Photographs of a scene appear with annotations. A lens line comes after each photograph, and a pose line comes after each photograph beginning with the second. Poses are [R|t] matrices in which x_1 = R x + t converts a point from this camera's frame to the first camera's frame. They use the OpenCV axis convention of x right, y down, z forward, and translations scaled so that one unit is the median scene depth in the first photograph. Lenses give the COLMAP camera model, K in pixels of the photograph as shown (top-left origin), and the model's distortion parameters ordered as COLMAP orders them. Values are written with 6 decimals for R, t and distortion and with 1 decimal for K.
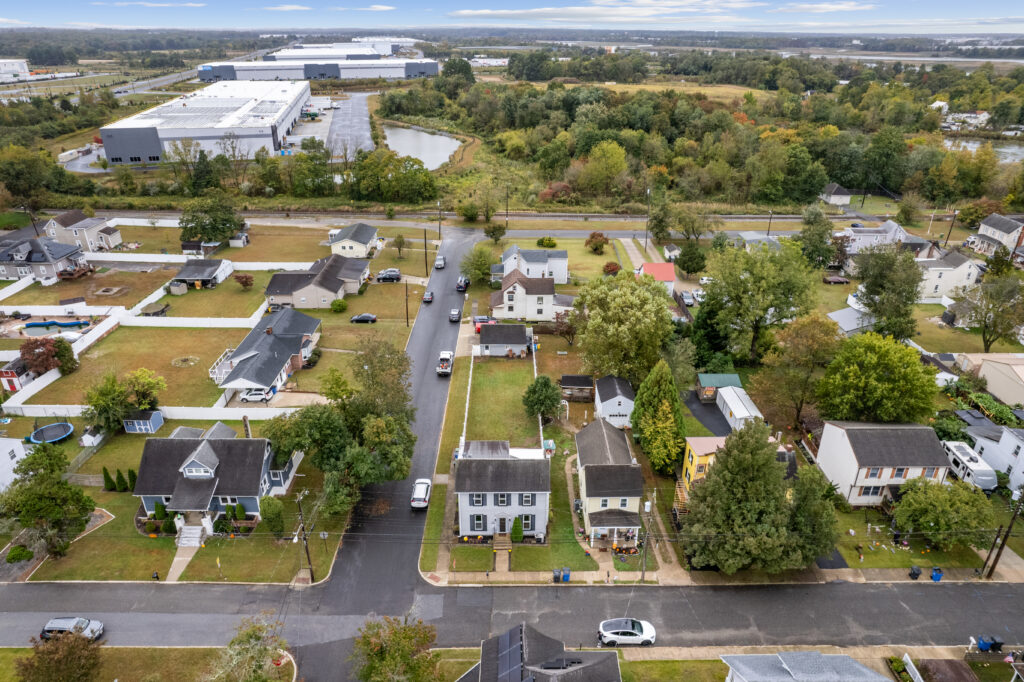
lens RADIAL K [[655.7, 0, 512.0], [0, 655.7, 341.0], [0, 0, 1]] dist [-0.072324, 0.068034]
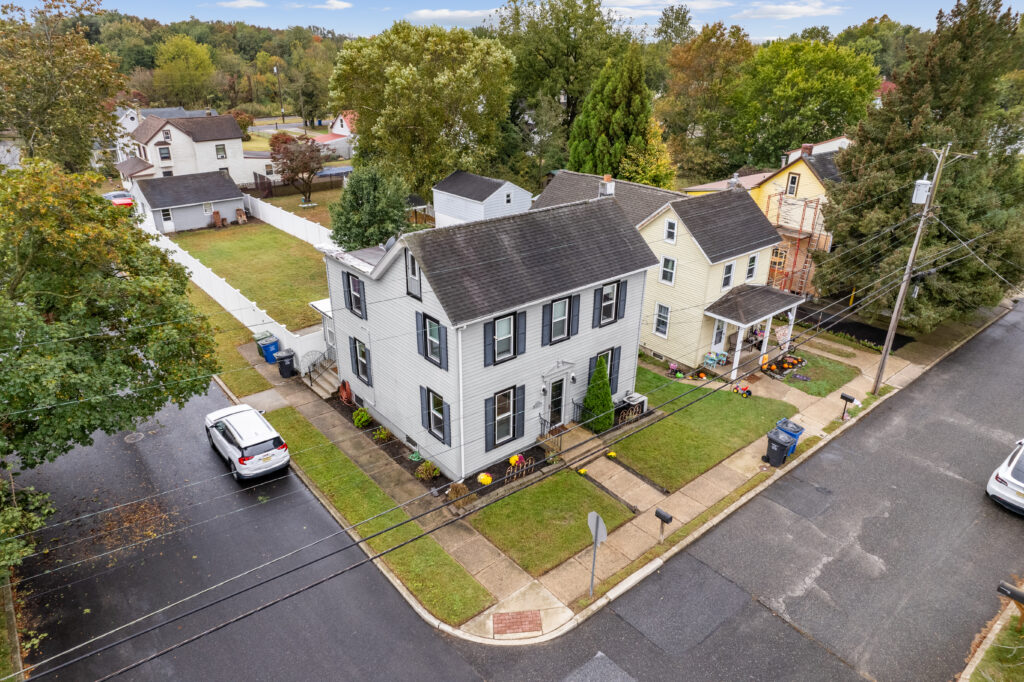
lens RADIAL K [[655.7, 0, 512.0], [0, 655.7, 341.0], [0, 0, 1]] dist [-0.072324, 0.068034]
pose [[0.774317, -0.258589, 0.577551, -0.226423], [0.262617, 0.961702, 0.078499, 0.210539], [-0.575731, 0.090891, 0.812572, 0.704960]]
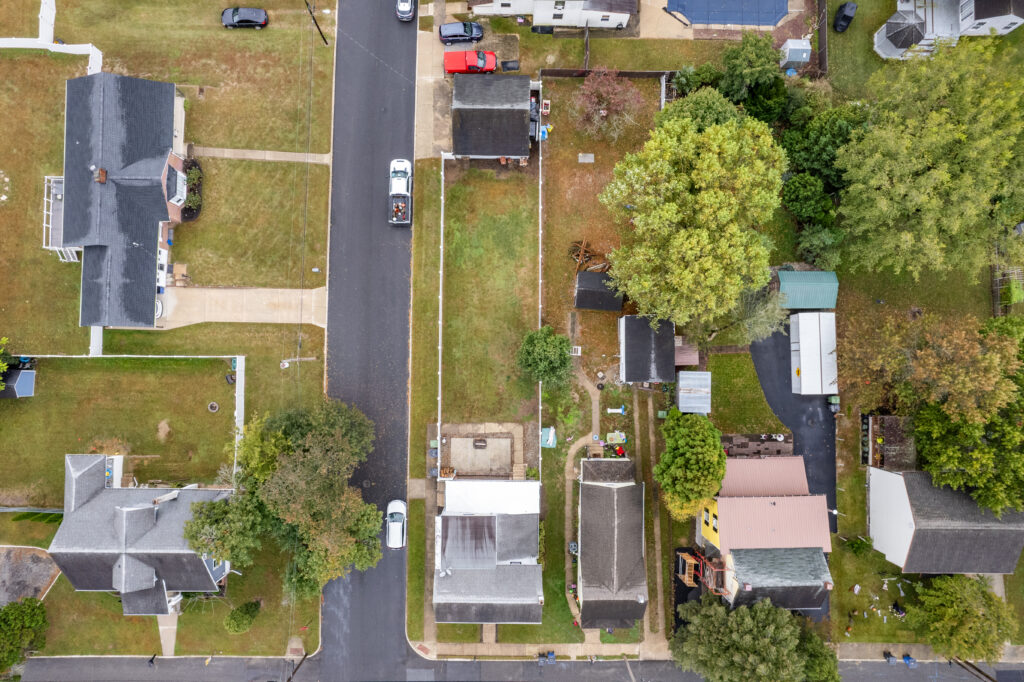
lens RADIAL K [[655.7, 0, 512.0], [0, 655.7, 341.0], [0, 0, 1]] dist [-0.072324, 0.068034]
pose [[0.999836, 0.014223, 0.011229, 0.002419], [-0.016521, 0.460790, 0.887355, -0.707647], [0.007447, -0.887395, 0.460949, 0.881006]]
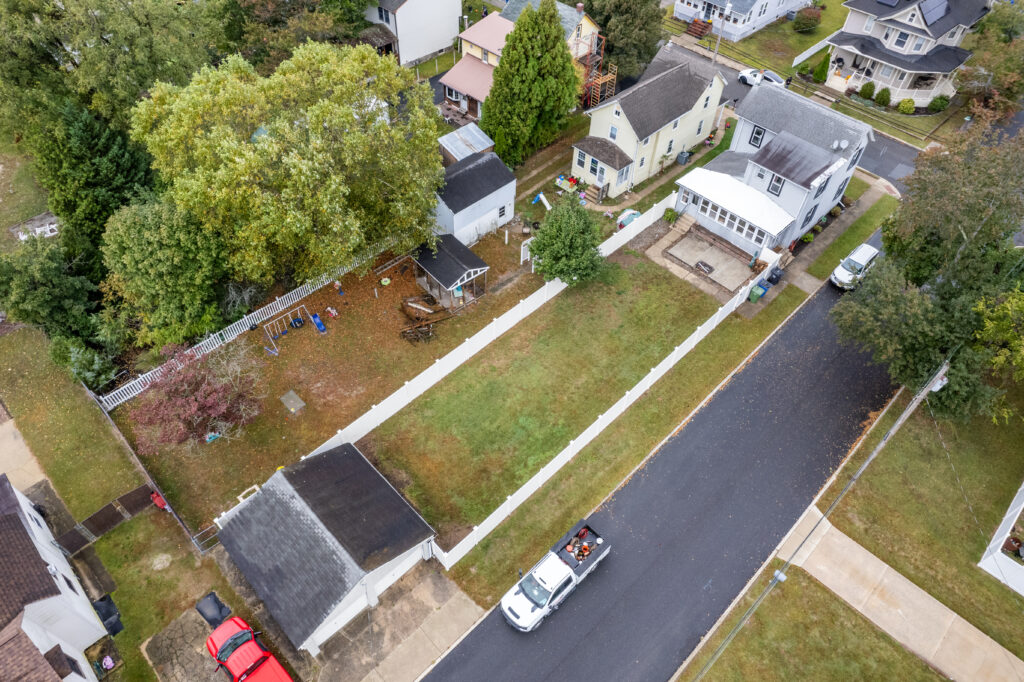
lens RADIAL K [[655.7, 0, 512.0], [0, 655.7, 341.0], [0, 0, 1]] dist [-0.072324, 0.068034]
pose [[-0.694193, -0.565632, 0.445147, -0.250914], [0.285397, 0.351451, 0.891645, -0.460480], [-0.660790, 0.746018, -0.082545, 1.450189]]
